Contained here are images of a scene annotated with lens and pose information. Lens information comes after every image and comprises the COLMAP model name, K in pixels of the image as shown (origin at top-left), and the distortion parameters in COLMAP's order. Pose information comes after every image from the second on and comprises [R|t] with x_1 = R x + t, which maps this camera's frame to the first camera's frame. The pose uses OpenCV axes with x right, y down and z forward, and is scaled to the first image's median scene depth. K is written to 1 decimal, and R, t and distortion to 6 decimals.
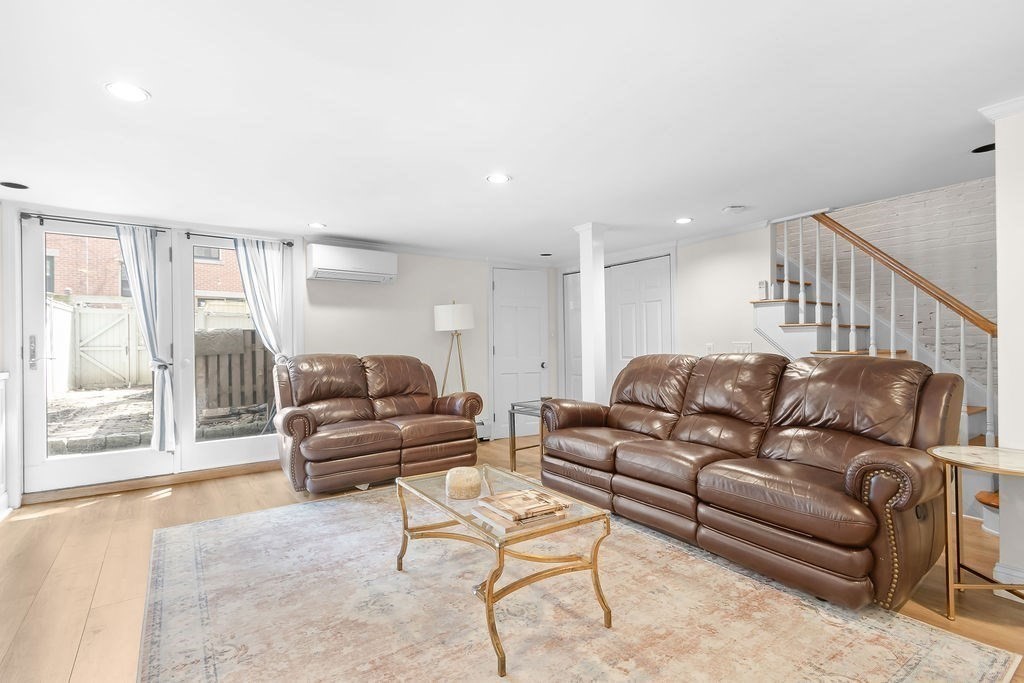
lens RADIAL K [[474.5, 0, 496.5], [0, 474.5, 351.8], [0, 0, 1]] dist [0.009245, -0.004113]
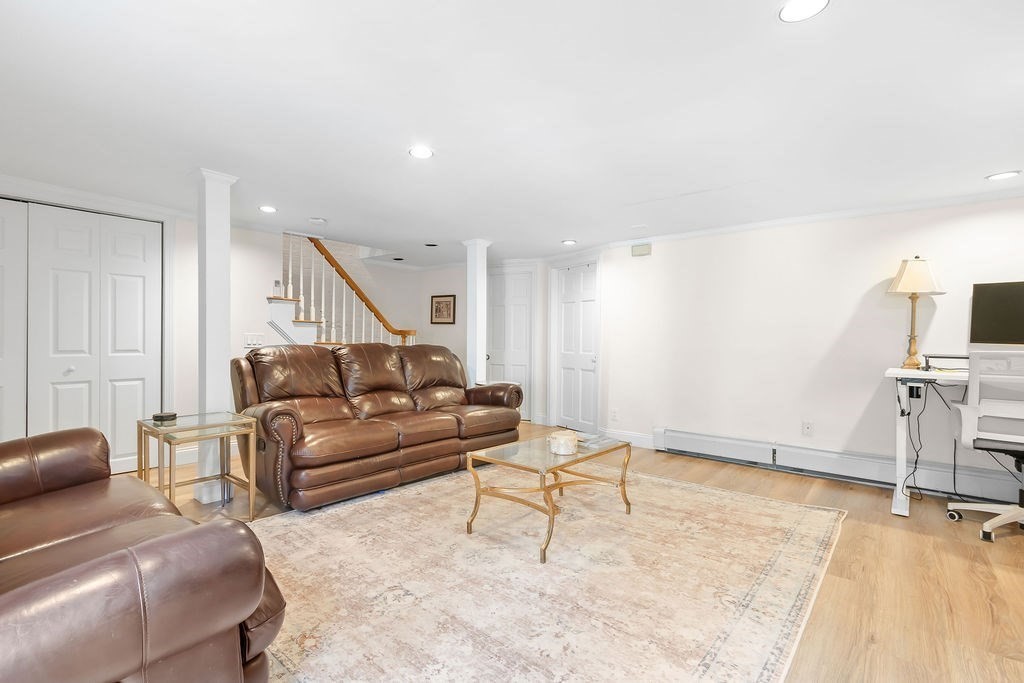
lens RADIAL K [[474.5, 0, 489.3], [0, 474.5, 341.3], [0, 0, 1]] dist [0.009245, -0.004113]
pose [[-0.245837, 0.005363, 0.969296, -0.859882], [0.004931, 0.999979, -0.004282, 0.006191], [-0.969299, 0.003727, -0.245858, 1.028947]]
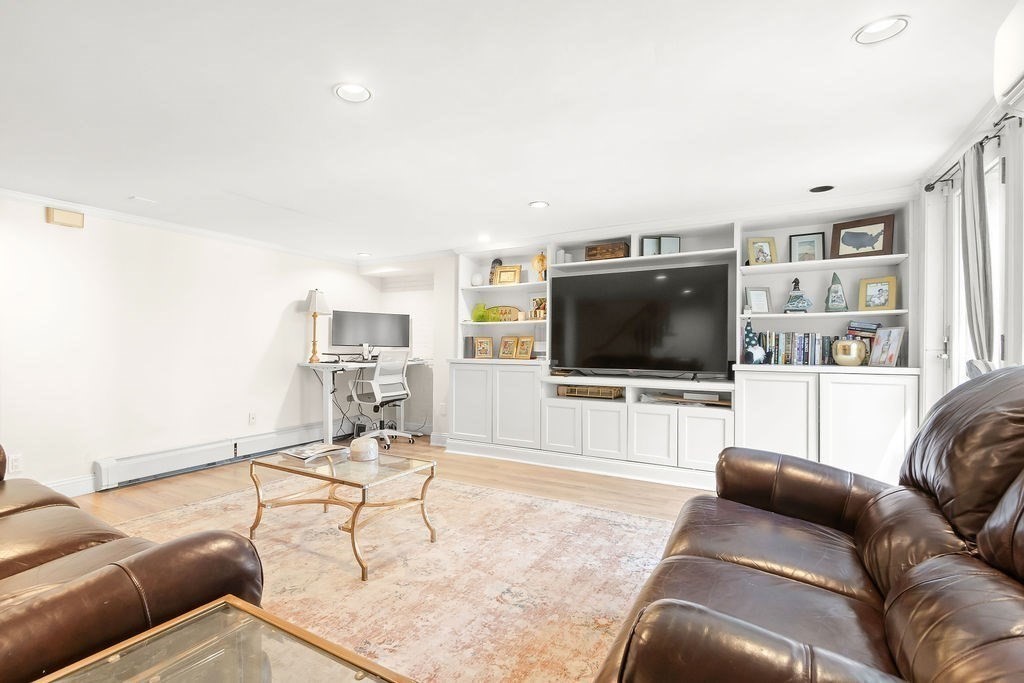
lens RADIAL K [[474.5, 0, 490.3], [0, 474.5, 353.4], [0, 0, 1]] dist [0.009245, -0.004113]
pose [[-0.910642, 0.018904, -0.412765, 0.099769], [0.004691, 0.999361, 0.035421, -0.021821], [0.413171, 0.030319, -0.910149, 1.584429]]
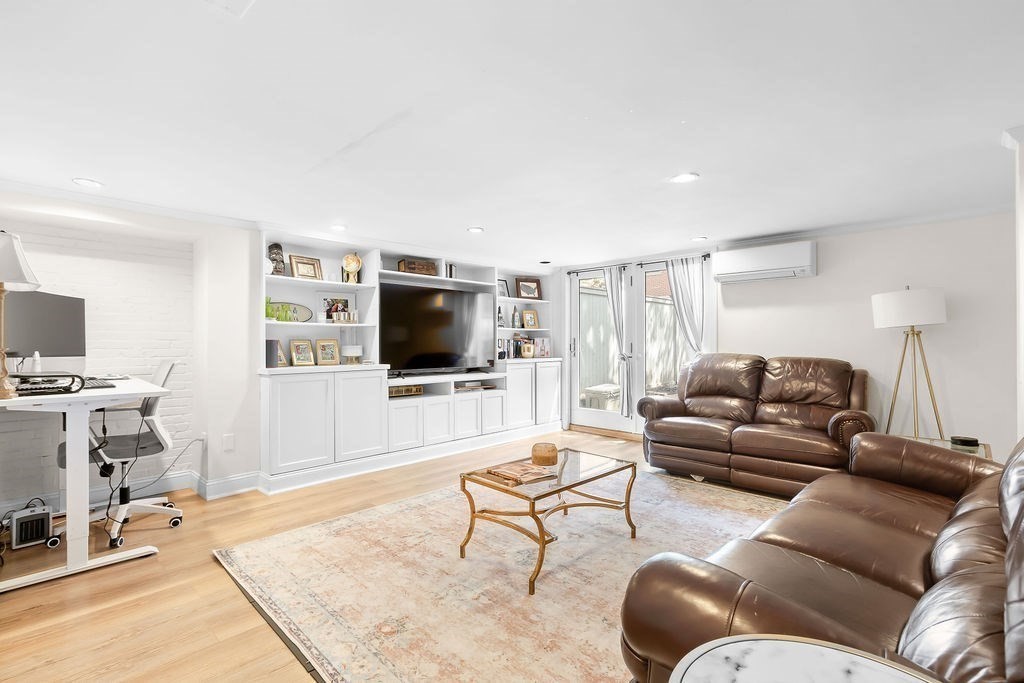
lens RADIAL K [[474.5, 0, 492.0], [0, 474.5, 342.3], [0, 0, 1]] dist [0.009245, -0.004113]
pose [[0.173684, 0.011174, -0.984738, 0.834016], [-0.012521, 0.999880, 0.009137, -0.033254], [0.984722, 0.010742, 0.173803, 0.421740]]
